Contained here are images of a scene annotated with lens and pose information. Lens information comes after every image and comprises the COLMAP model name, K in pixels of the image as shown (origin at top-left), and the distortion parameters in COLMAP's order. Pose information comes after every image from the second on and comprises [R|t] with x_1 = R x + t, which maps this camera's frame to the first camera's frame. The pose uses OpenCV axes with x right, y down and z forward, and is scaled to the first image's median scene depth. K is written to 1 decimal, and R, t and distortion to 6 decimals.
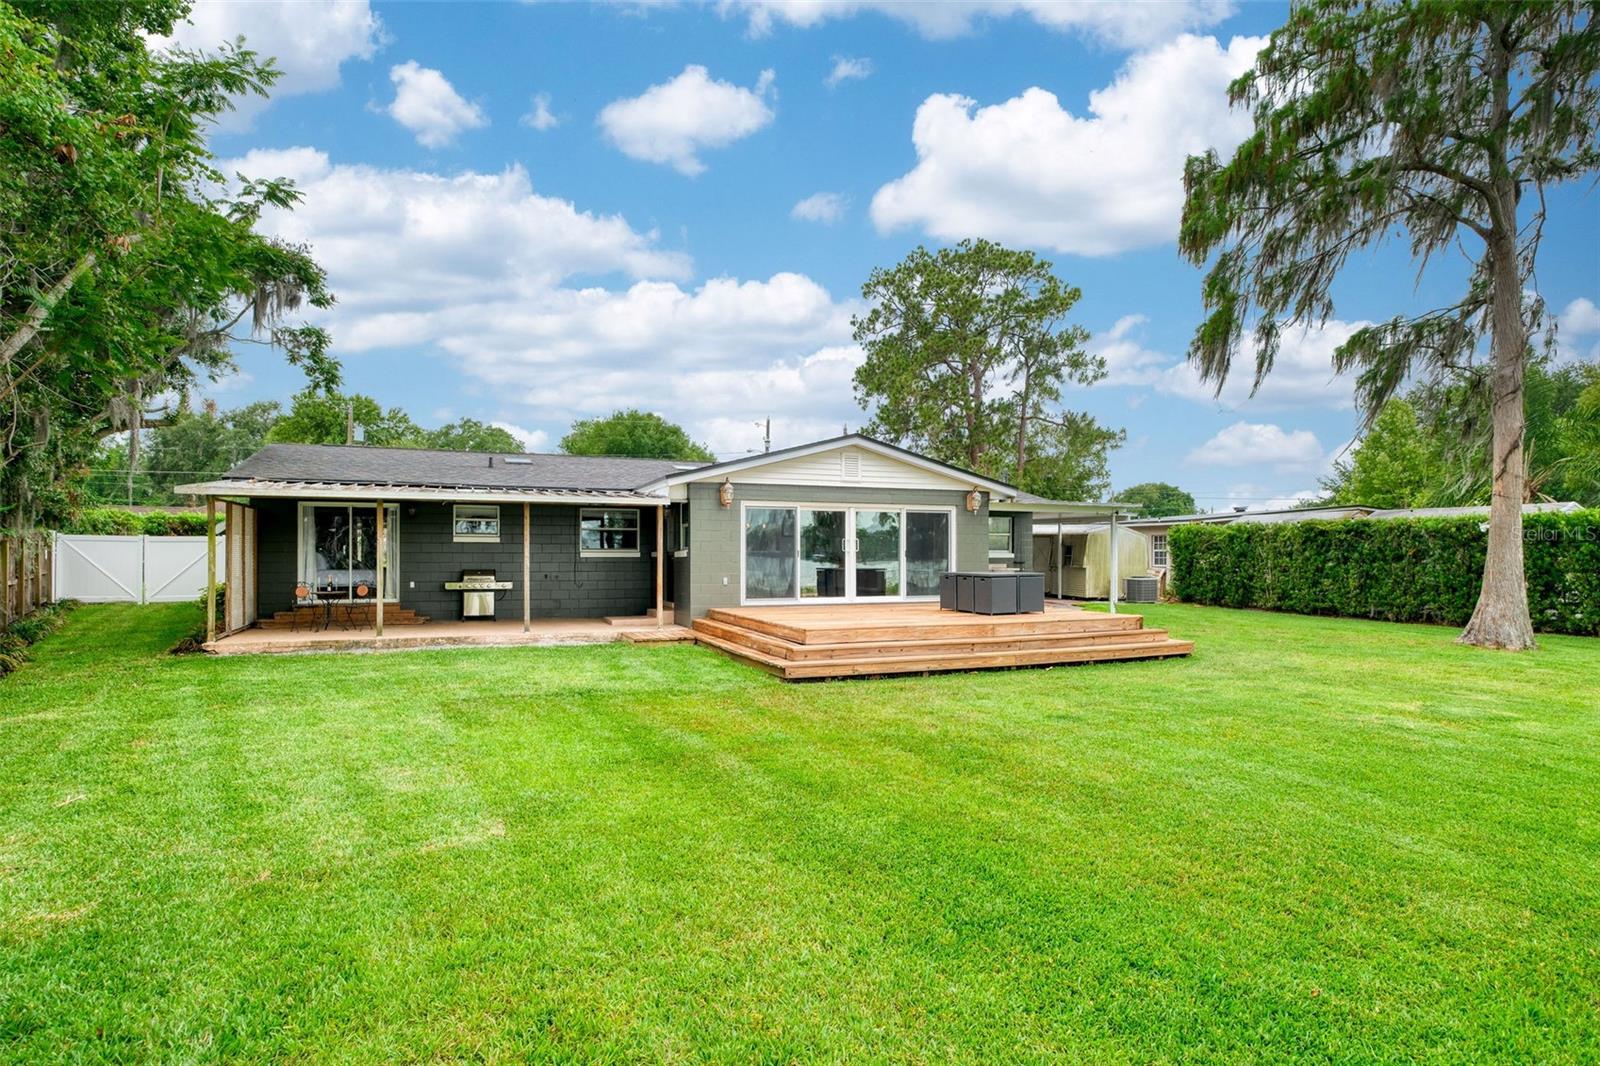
lens RADIAL K [[807.3, 0, 777.5], [0, 807.3, 560.9], [0, 0, 1]] dist [-0.001253, 0.000004]
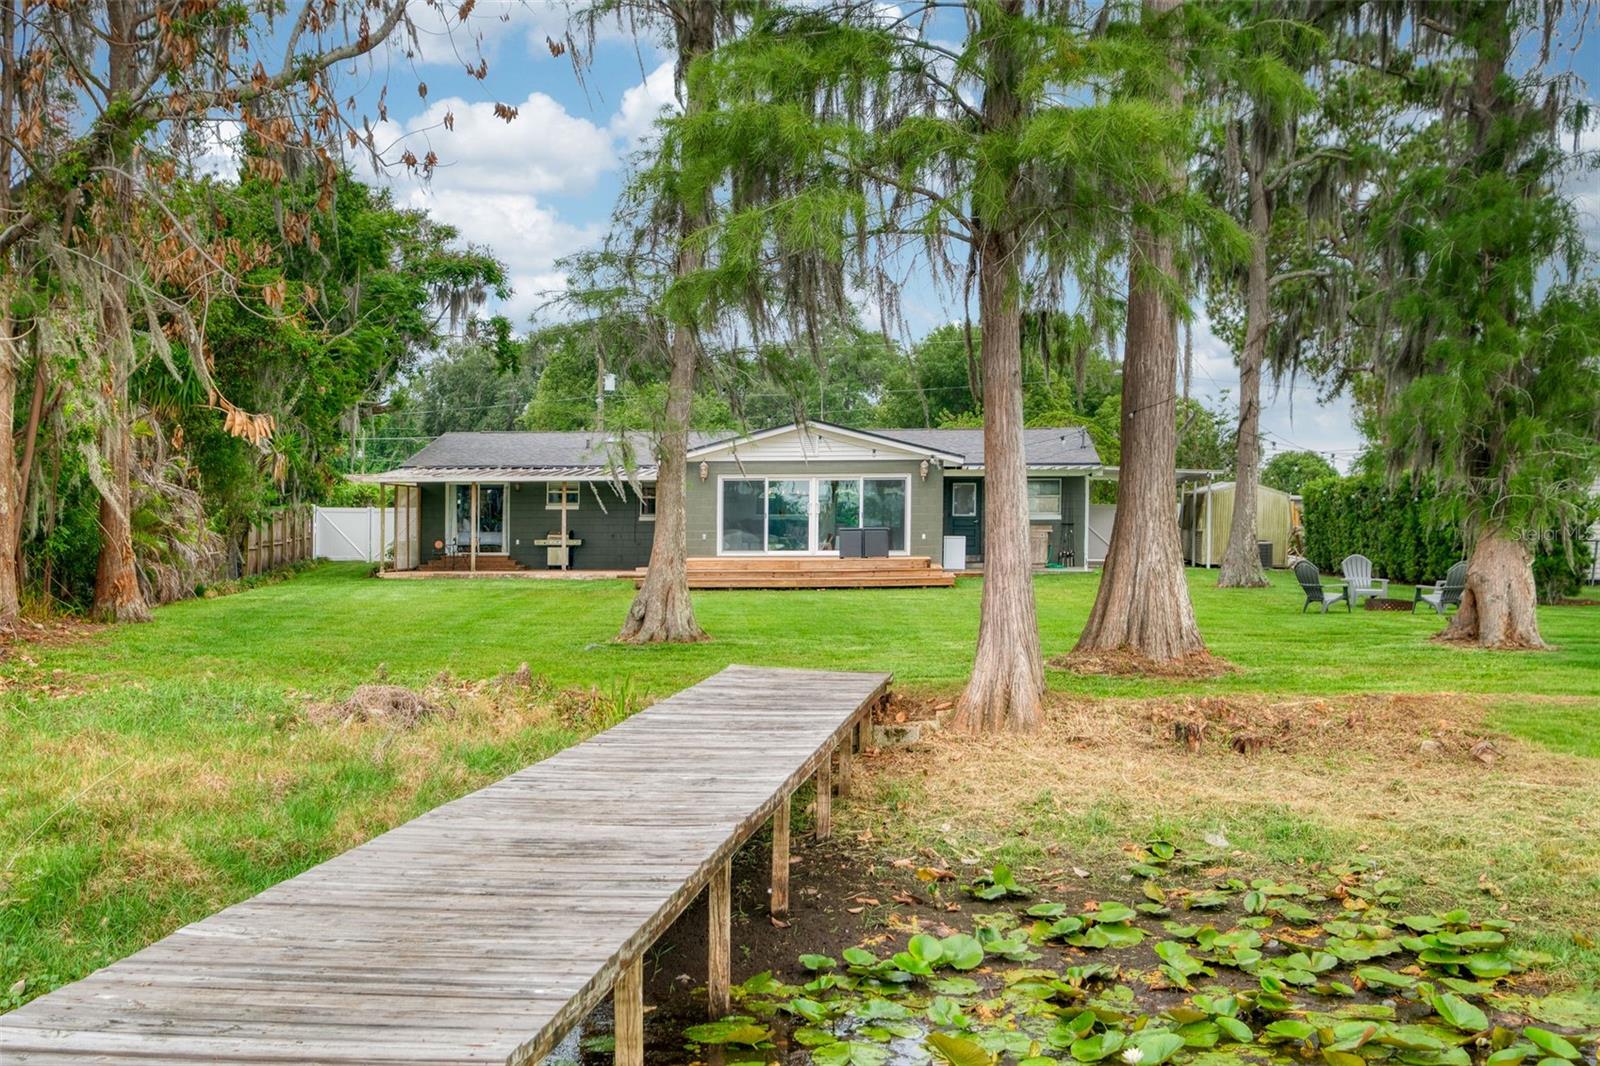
lens RADIAL K [[1573.3, 0, 799.2], [0, 1573.3, 532.5], [0, 0, 1]] dist [0.016594, 0.000000]
pose [[0.900810, -0.005682, -0.434176, 1.074069], [0.002091, 0.999960, -0.008748, 0.036803], [0.434208, 0.006973, 0.900785, -1.119619]]
